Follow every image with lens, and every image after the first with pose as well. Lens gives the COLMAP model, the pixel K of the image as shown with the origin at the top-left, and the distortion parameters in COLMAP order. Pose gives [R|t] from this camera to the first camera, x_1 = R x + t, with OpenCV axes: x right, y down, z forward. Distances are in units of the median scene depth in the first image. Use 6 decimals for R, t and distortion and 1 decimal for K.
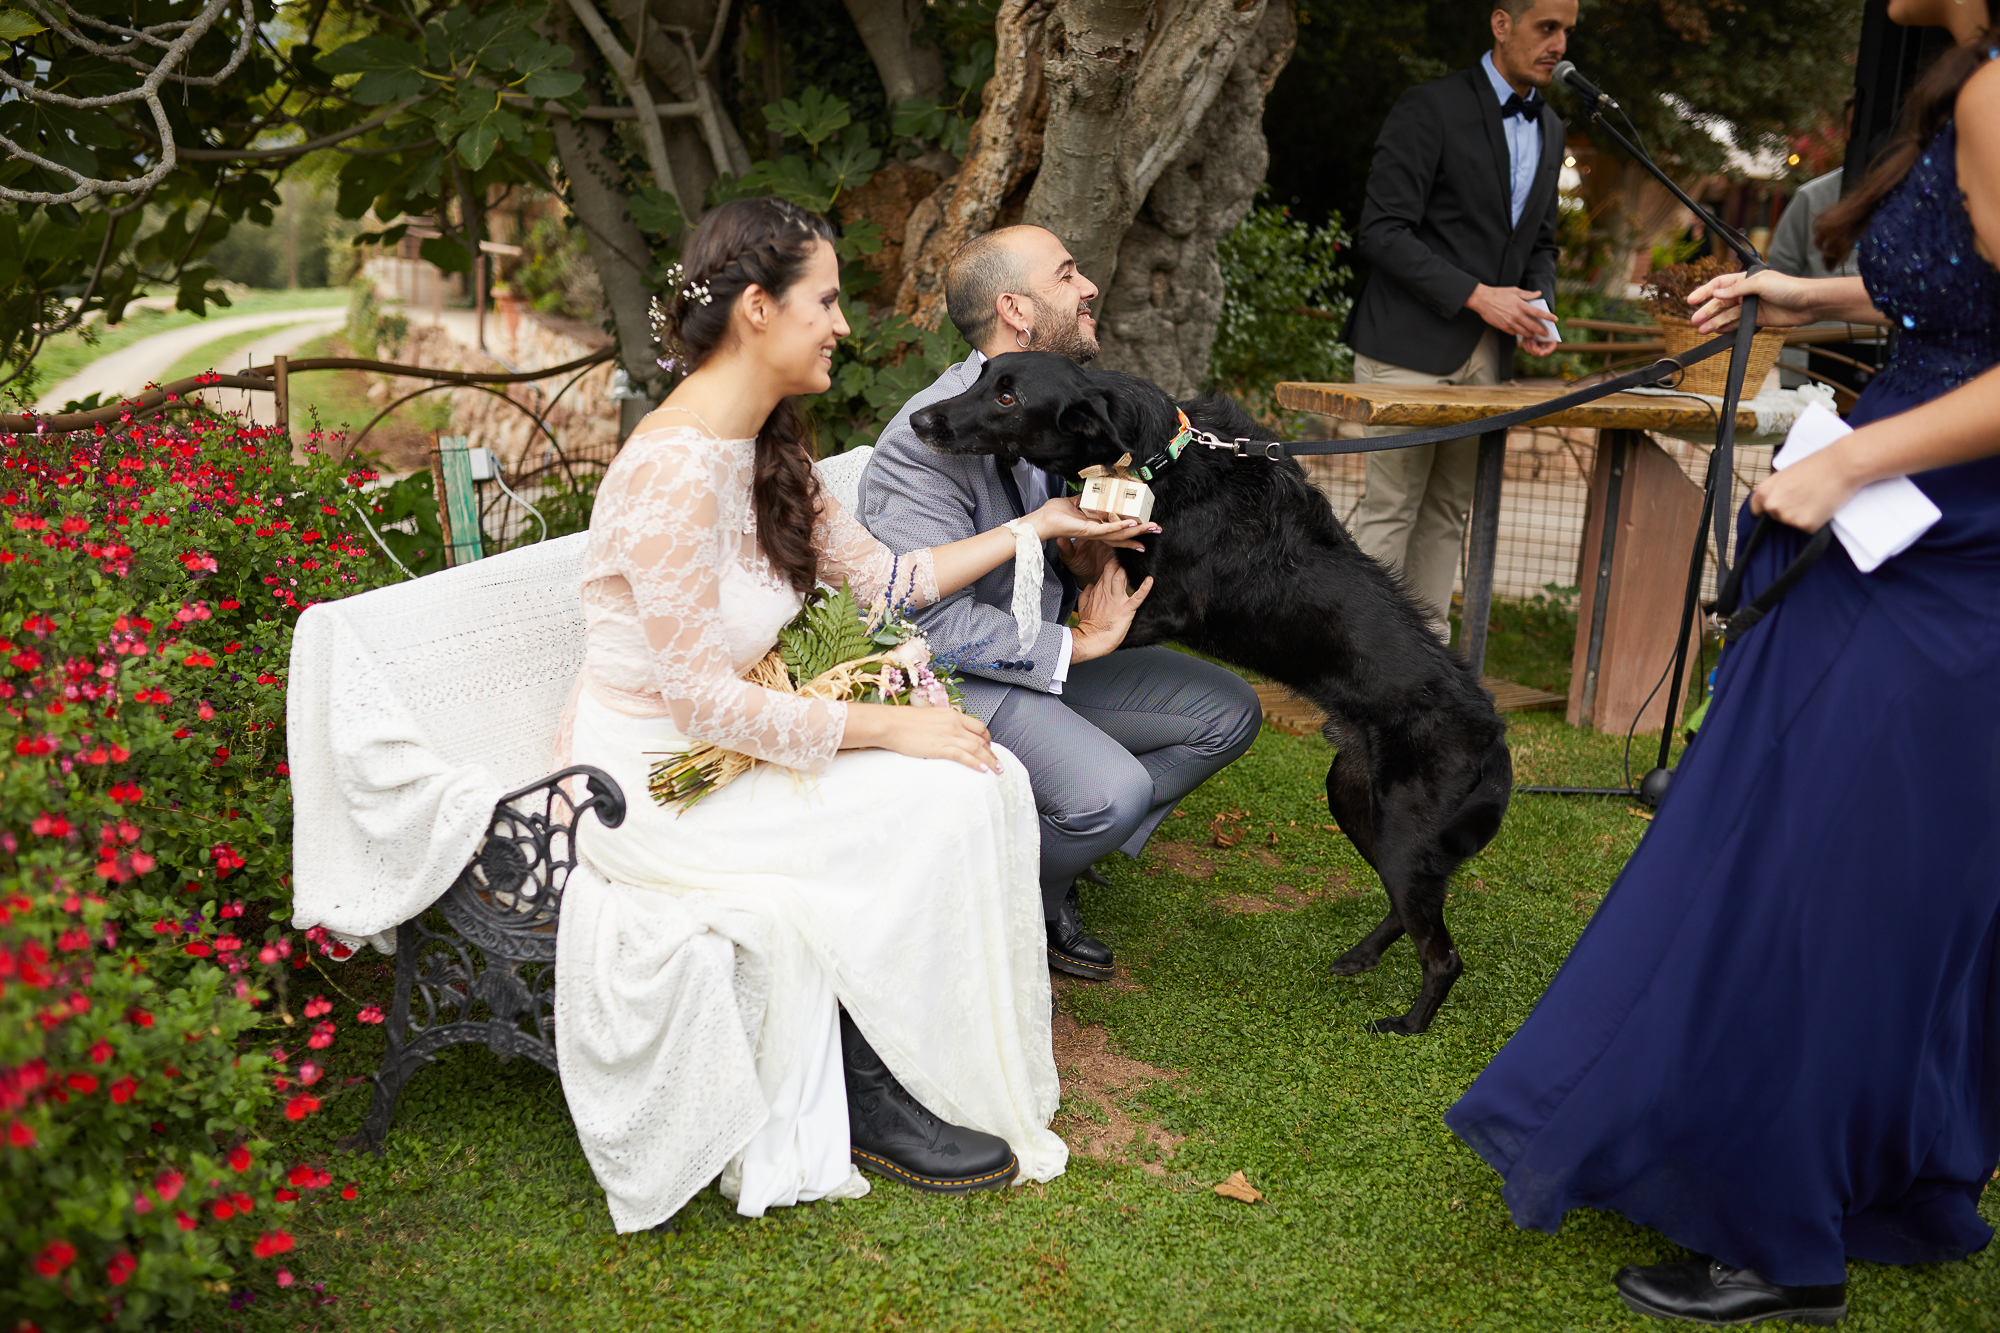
lens RADIAL K [[1951.1, 0, 1002.2], [0, 1951.1, 685.9], [0, 0, 1]] dist [-0.055865, 0.109329]
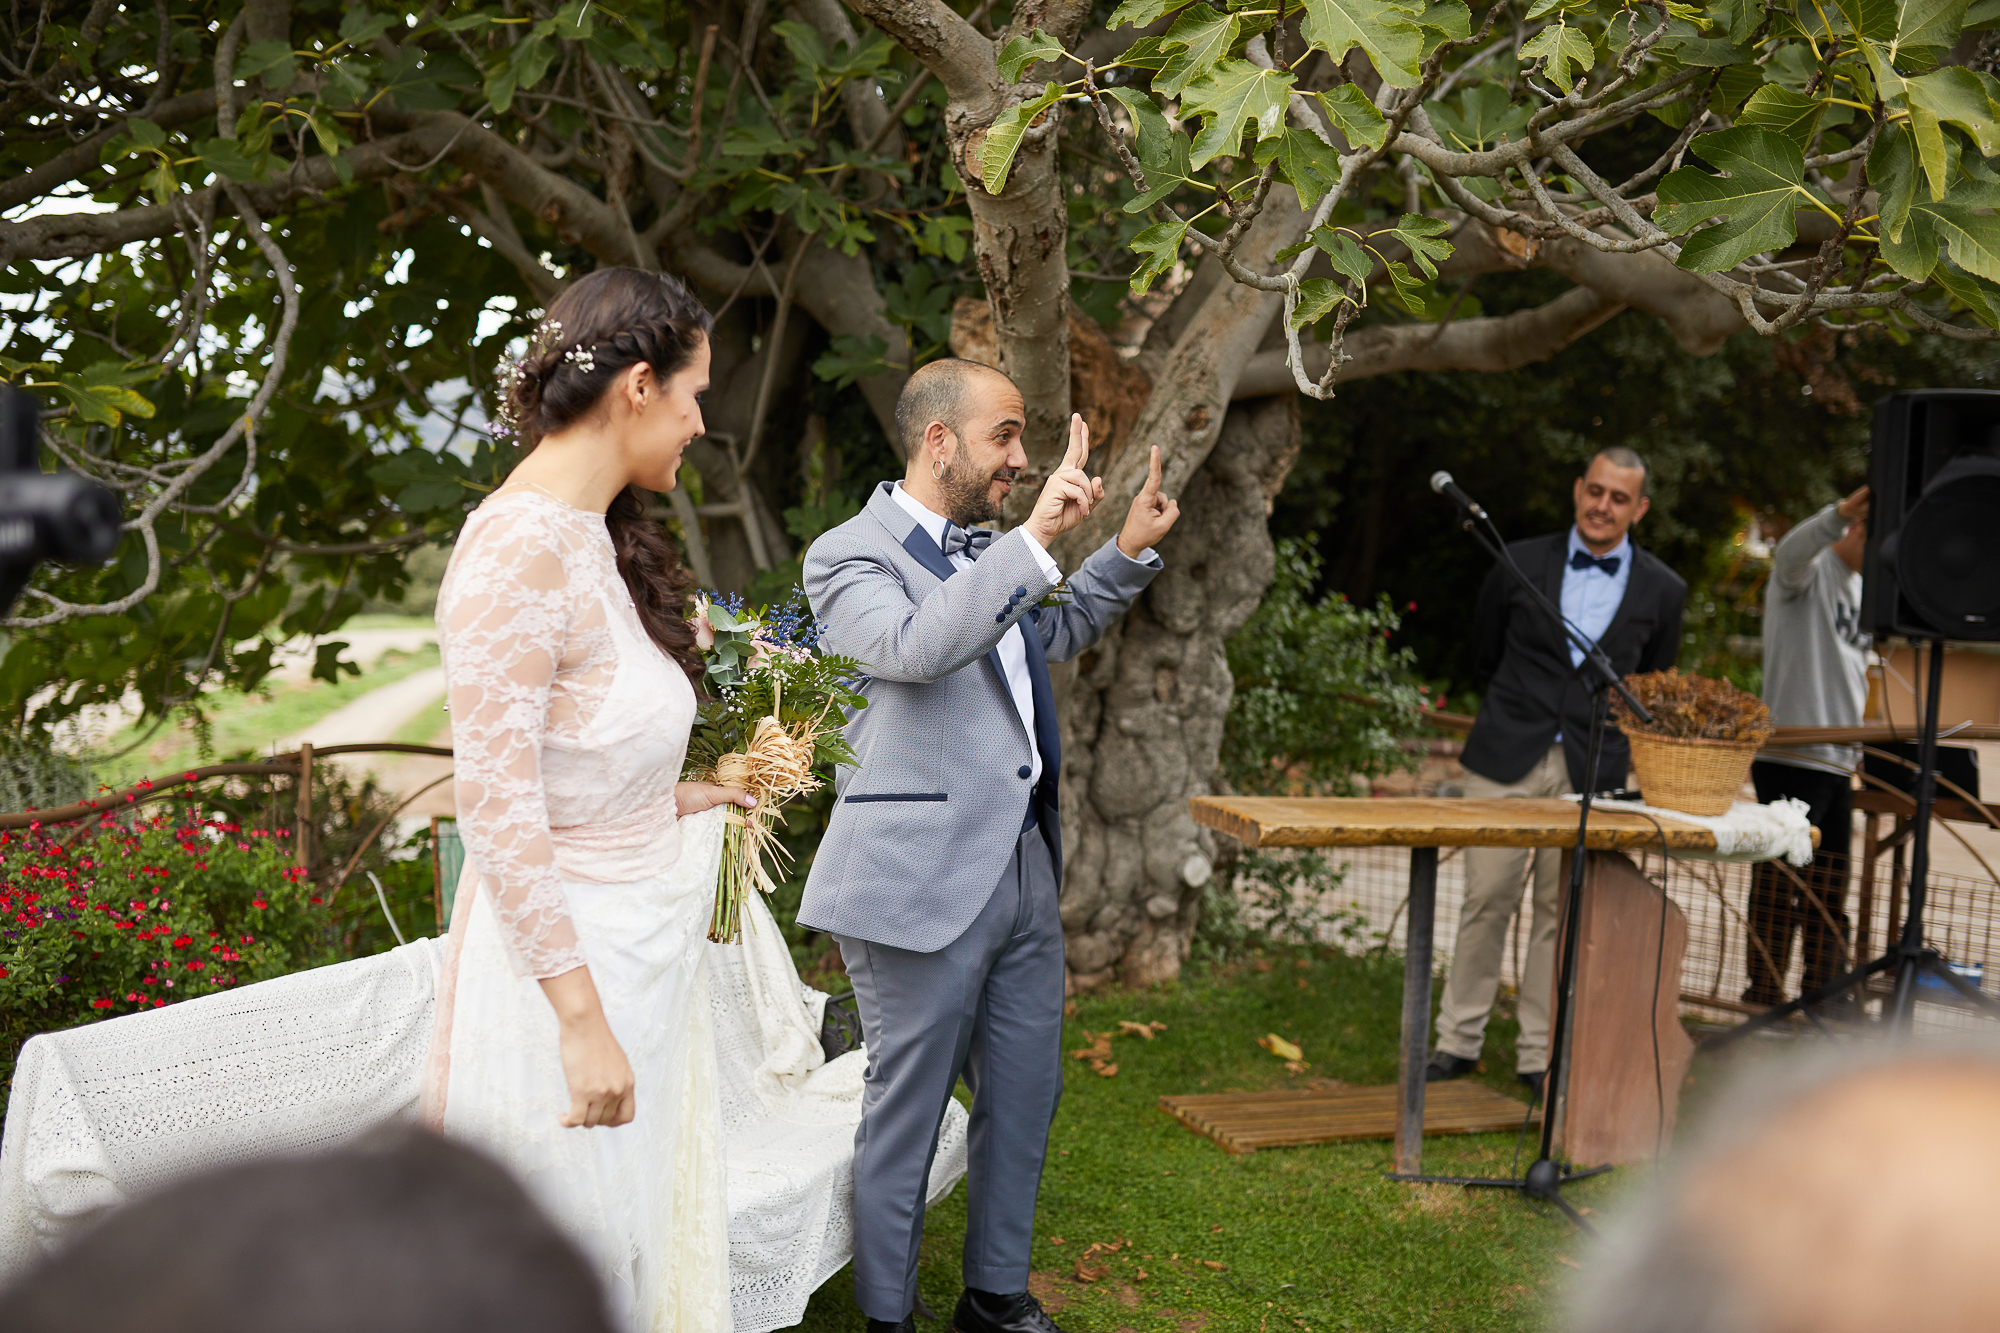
lens RADIAL K [[1973.5, 0, 1000.0], [0, 1973.5, 666.5], [0, 0, 1]] dist [-0.065080, 0.153986]
pose [[0.989194, 0.009937, -0.146274, 0.146991], [-0.035722, 0.983969, -0.174727, -0.032027], [0.142193, 0.178064, 0.973691, -0.008544]]
